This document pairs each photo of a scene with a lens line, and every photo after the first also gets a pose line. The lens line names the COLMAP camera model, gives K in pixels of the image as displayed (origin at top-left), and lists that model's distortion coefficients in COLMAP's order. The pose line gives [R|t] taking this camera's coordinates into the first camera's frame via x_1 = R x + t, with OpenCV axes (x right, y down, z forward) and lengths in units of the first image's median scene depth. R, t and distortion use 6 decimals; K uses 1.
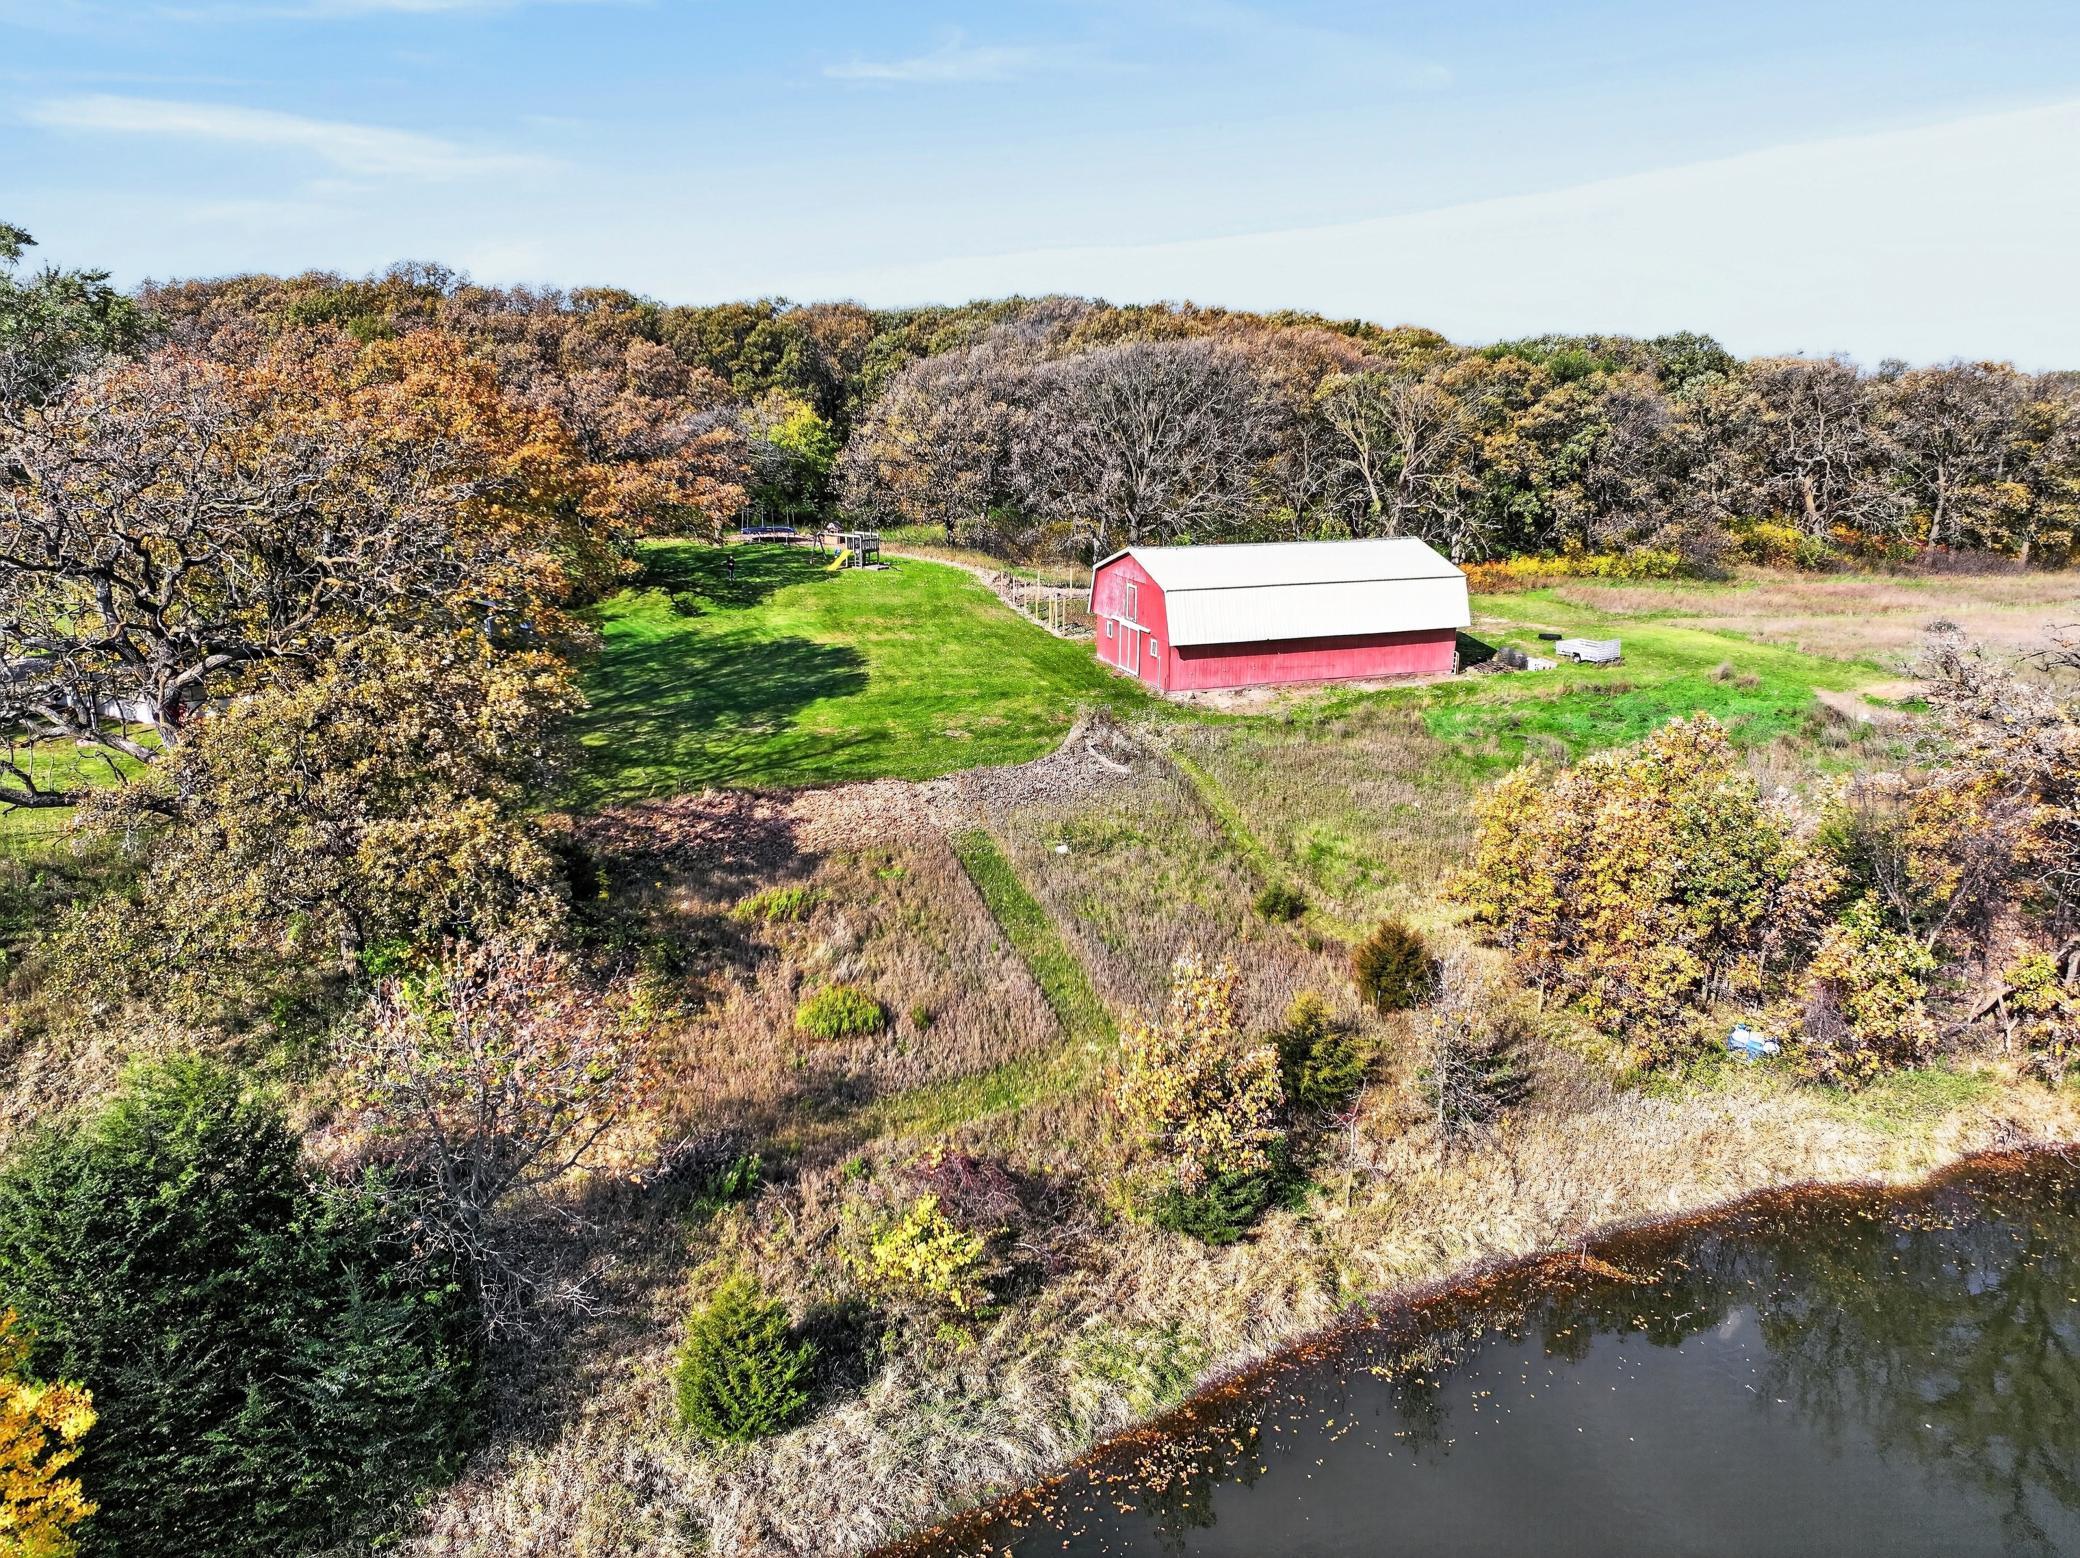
lens RADIAL K [[1454.5, 0, 1040.0], [0, 1454.5, 779.0], [0, 0, 1]] dist [0.007437, 0.001860]
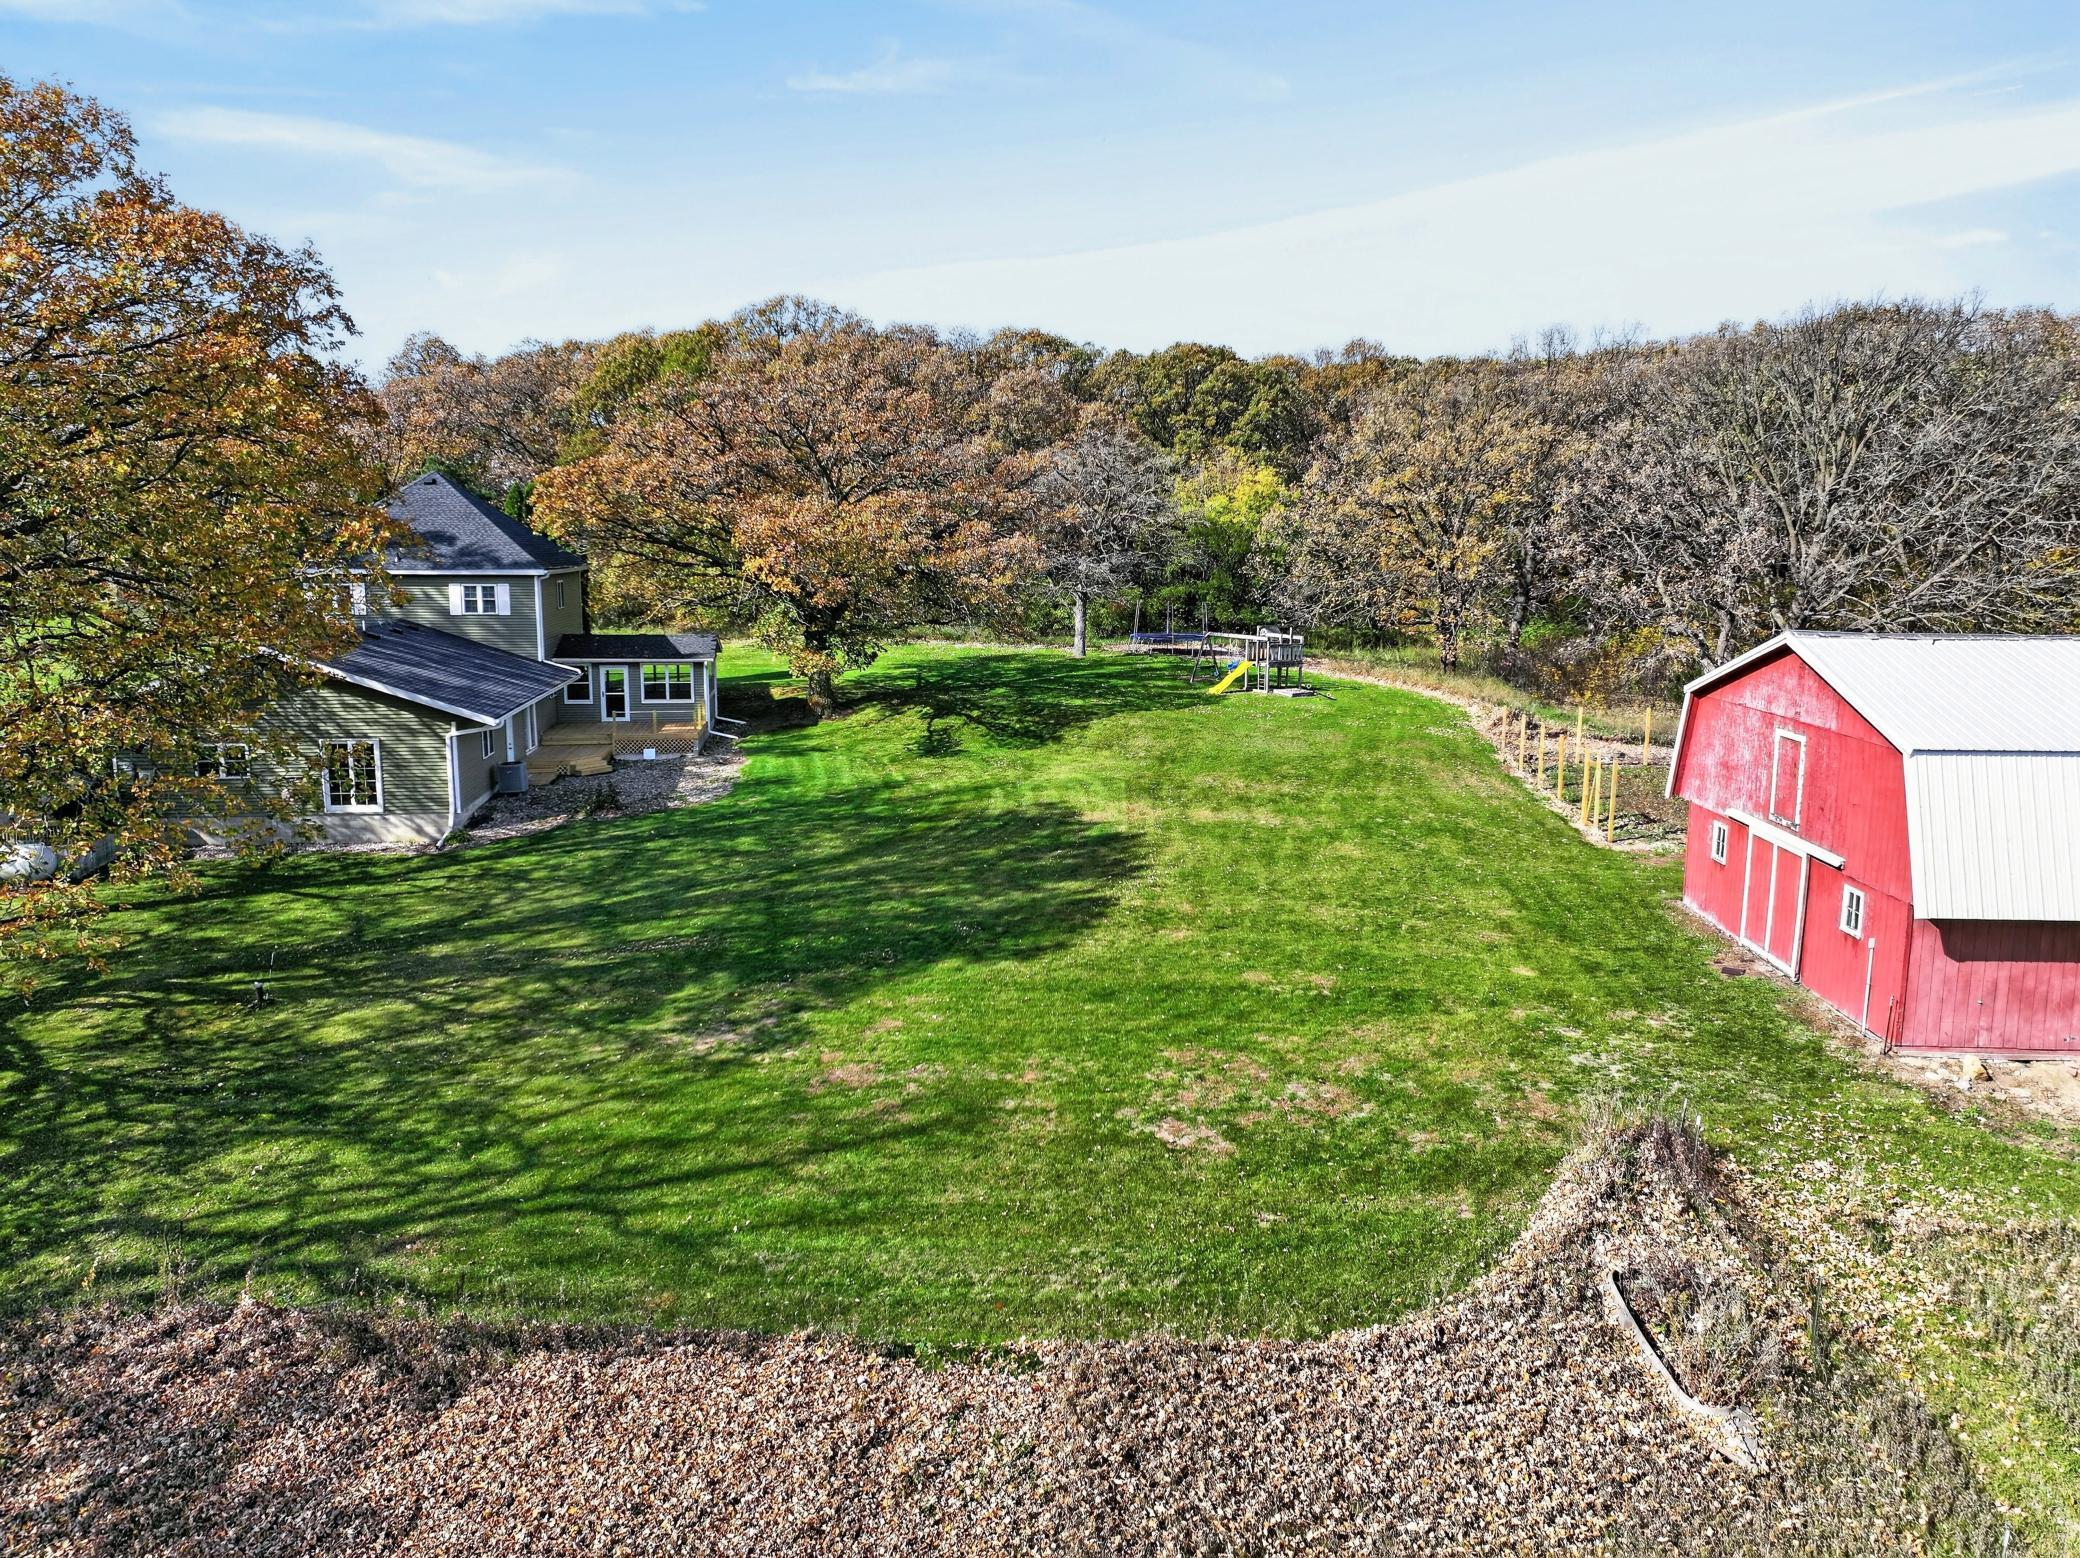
lens RADIAL K [[1456.9, 0, 1053.4], [0, 1456.9, 771.9], [0, 0, 1]] dist [0.004590, 0.004469]
pose [[0.923420, 0.059587, -0.379138, 0.024661], [-0.100544, 0.990931, -0.089143, -0.056561], [0.370388, 0.120436, 0.921036, 0.467037]]
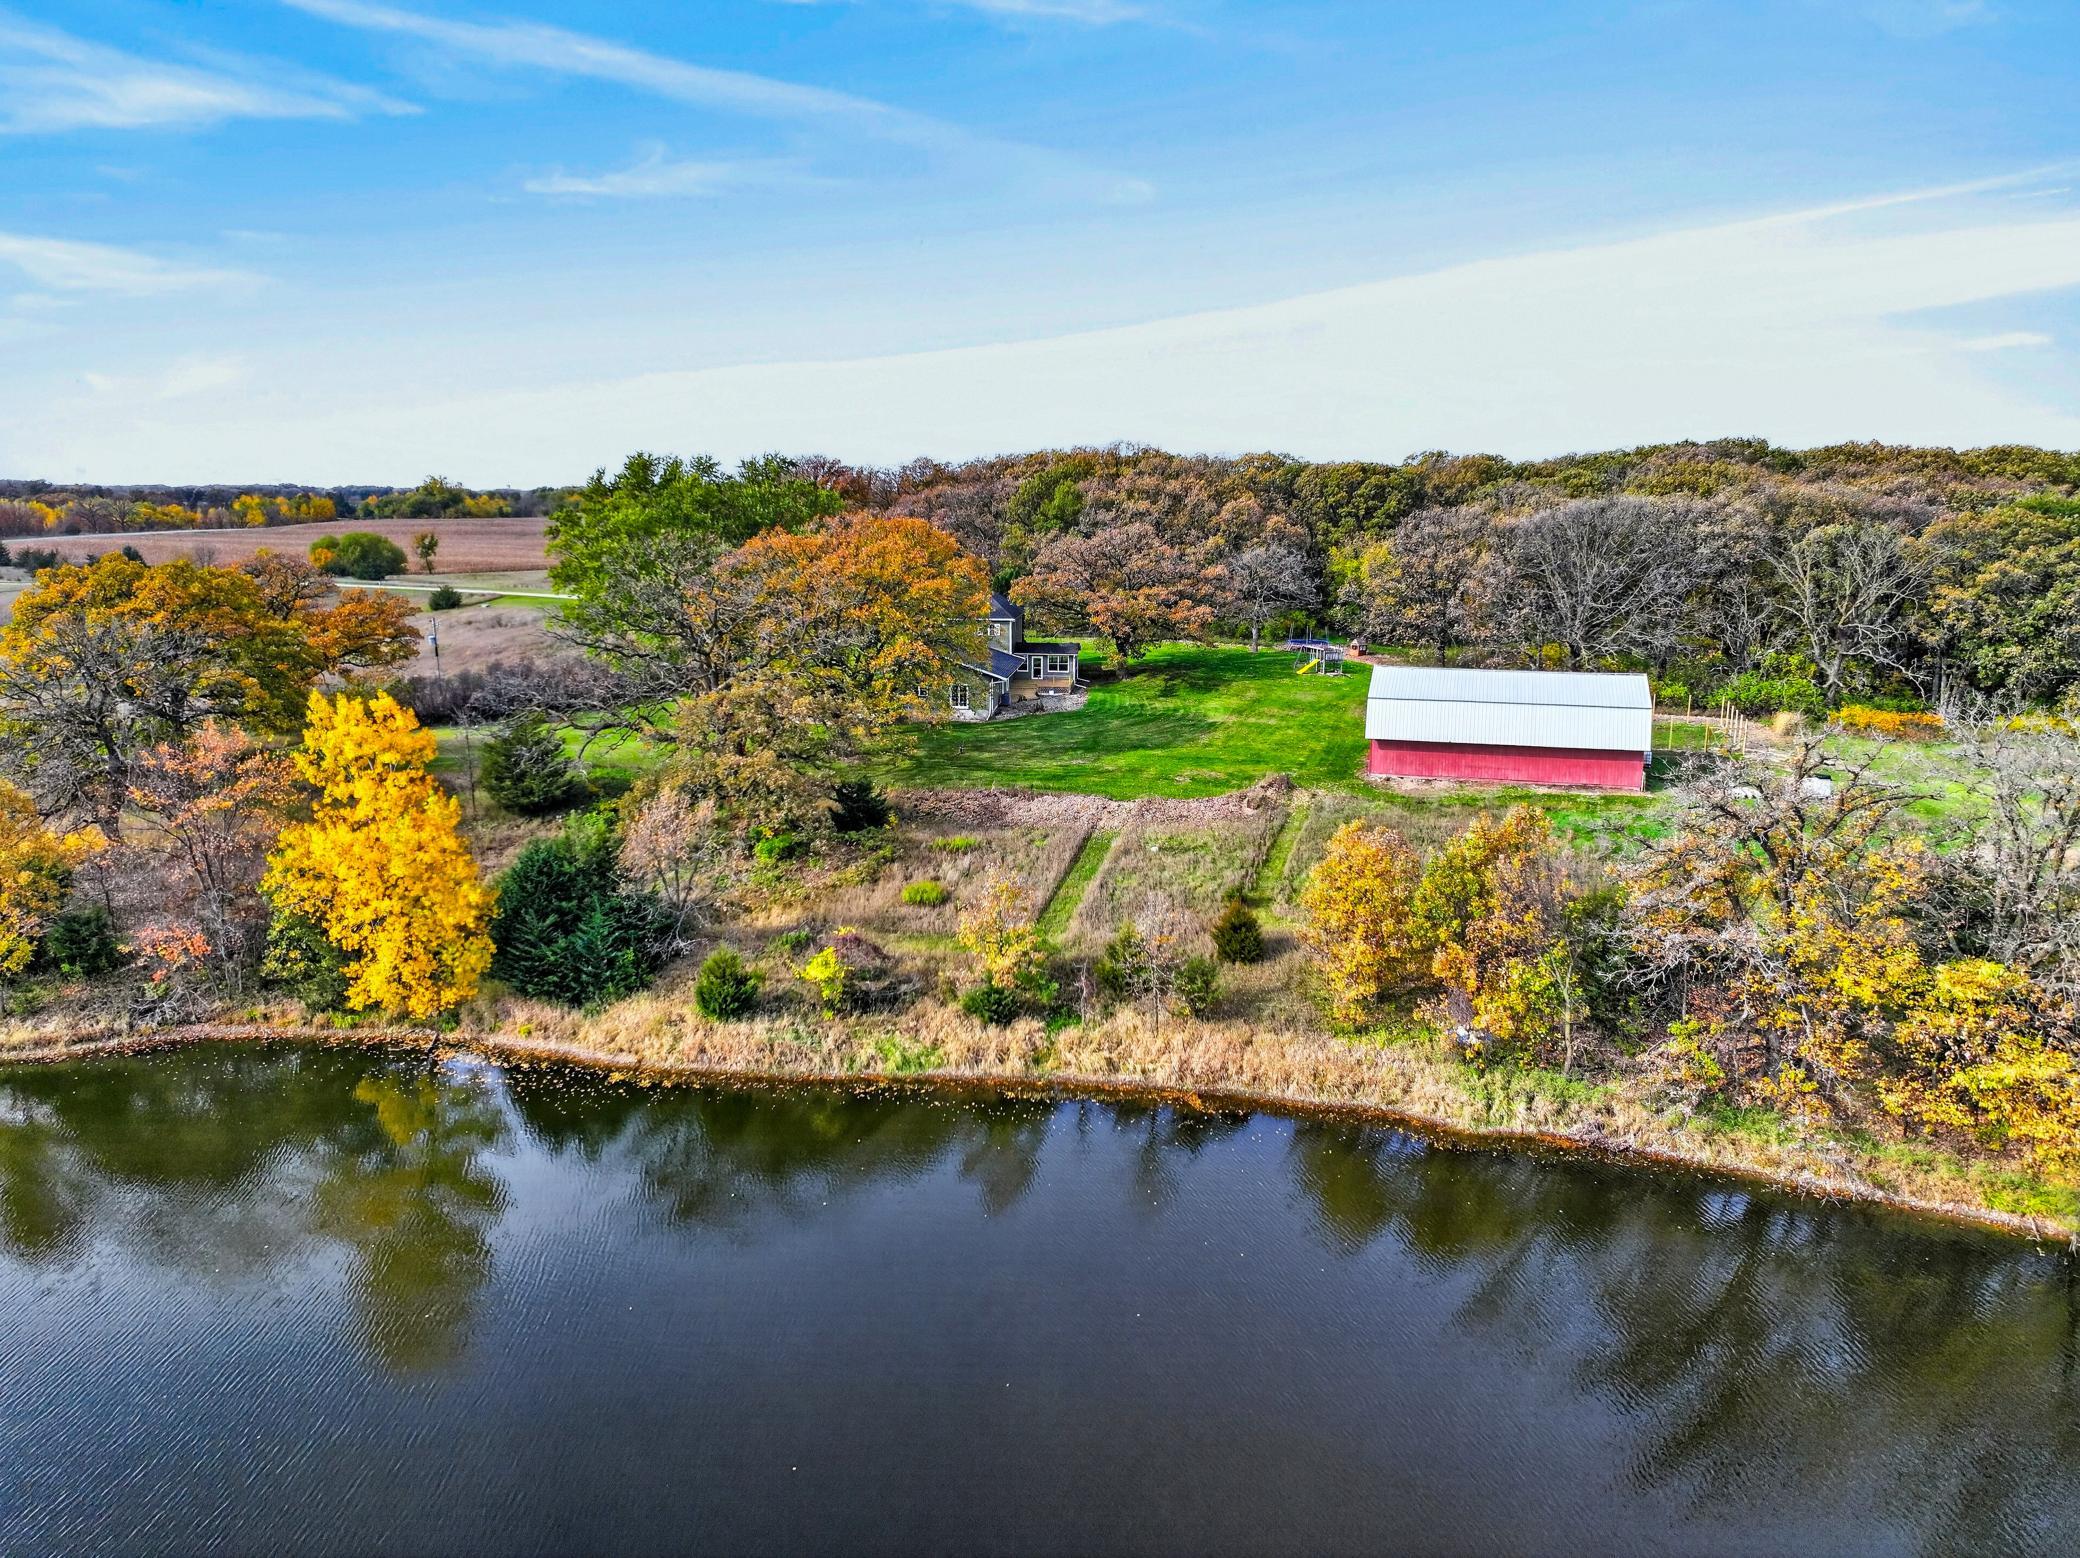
lens RADIAL K [[1456.9, 0, 1053.4], [0, 1456.9, 771.9], [0, 0, 1]] dist [0.004590, 0.004469]
pose [[0.806502, 0.108151, -0.581255, 0.482006], [-0.154398, 0.987538, -0.030483, 0.018513], [0.570715, 0.114329, 0.813150, -0.189823]]
